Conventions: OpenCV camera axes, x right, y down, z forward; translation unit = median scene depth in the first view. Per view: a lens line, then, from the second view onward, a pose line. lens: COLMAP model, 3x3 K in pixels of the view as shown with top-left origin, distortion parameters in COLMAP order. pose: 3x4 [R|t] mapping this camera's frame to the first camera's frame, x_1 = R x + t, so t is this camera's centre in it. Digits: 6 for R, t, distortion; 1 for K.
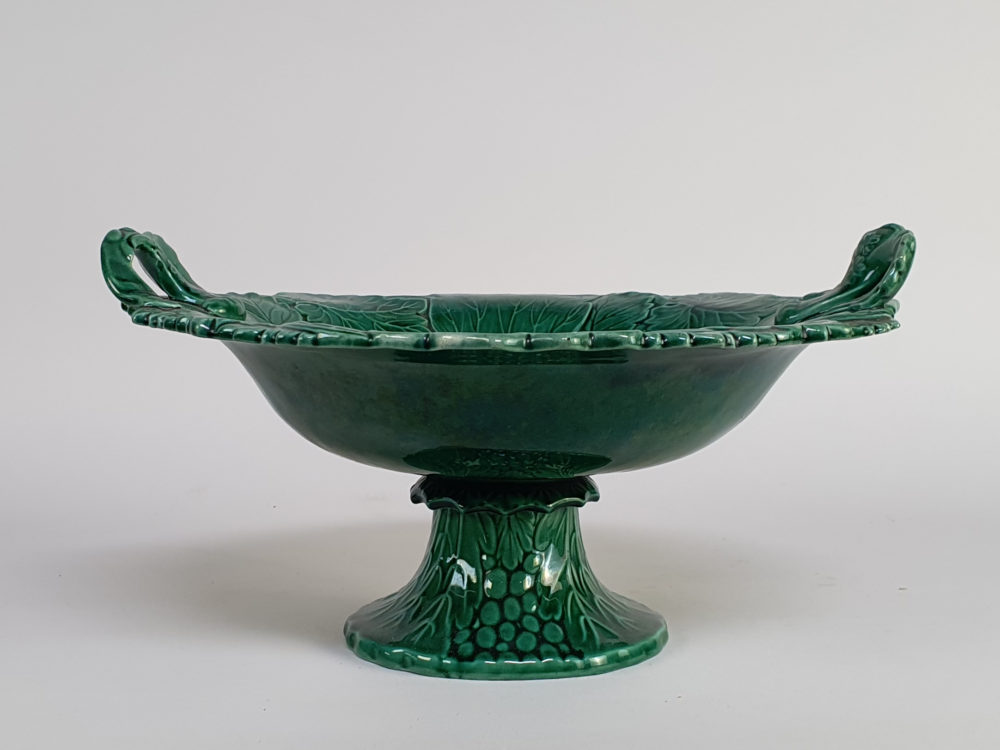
lens RADIAL K [[745.7, 0, 521.9], [0, 745.7, 374.4], [0, 0, 1]] dist [0.001708, -0.001045]
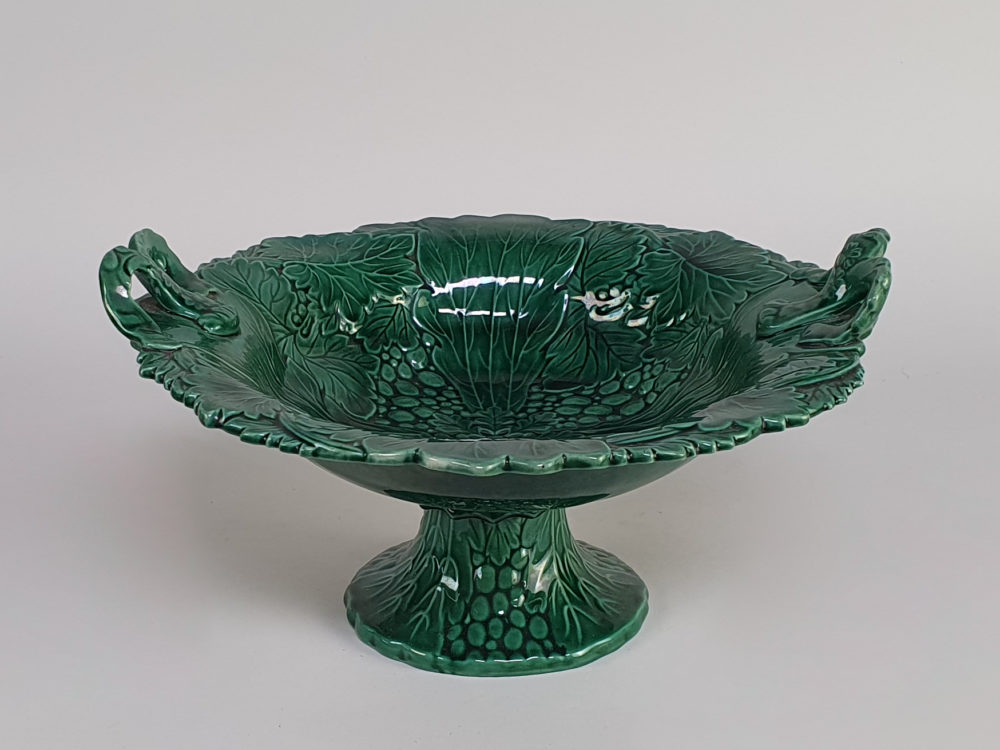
lens RADIAL K [[765.1, 0, 500.0], [0, 765.1, 375.0], [0, 0, 1]] dist [-0.000610, 0.001826]
pose [[0.999781, -0.007600, -0.019476, 0.010331], [0.009922, 0.992475, 0.122041, -0.149953], [0.018402, -0.122208, 0.992334, -0.056481]]
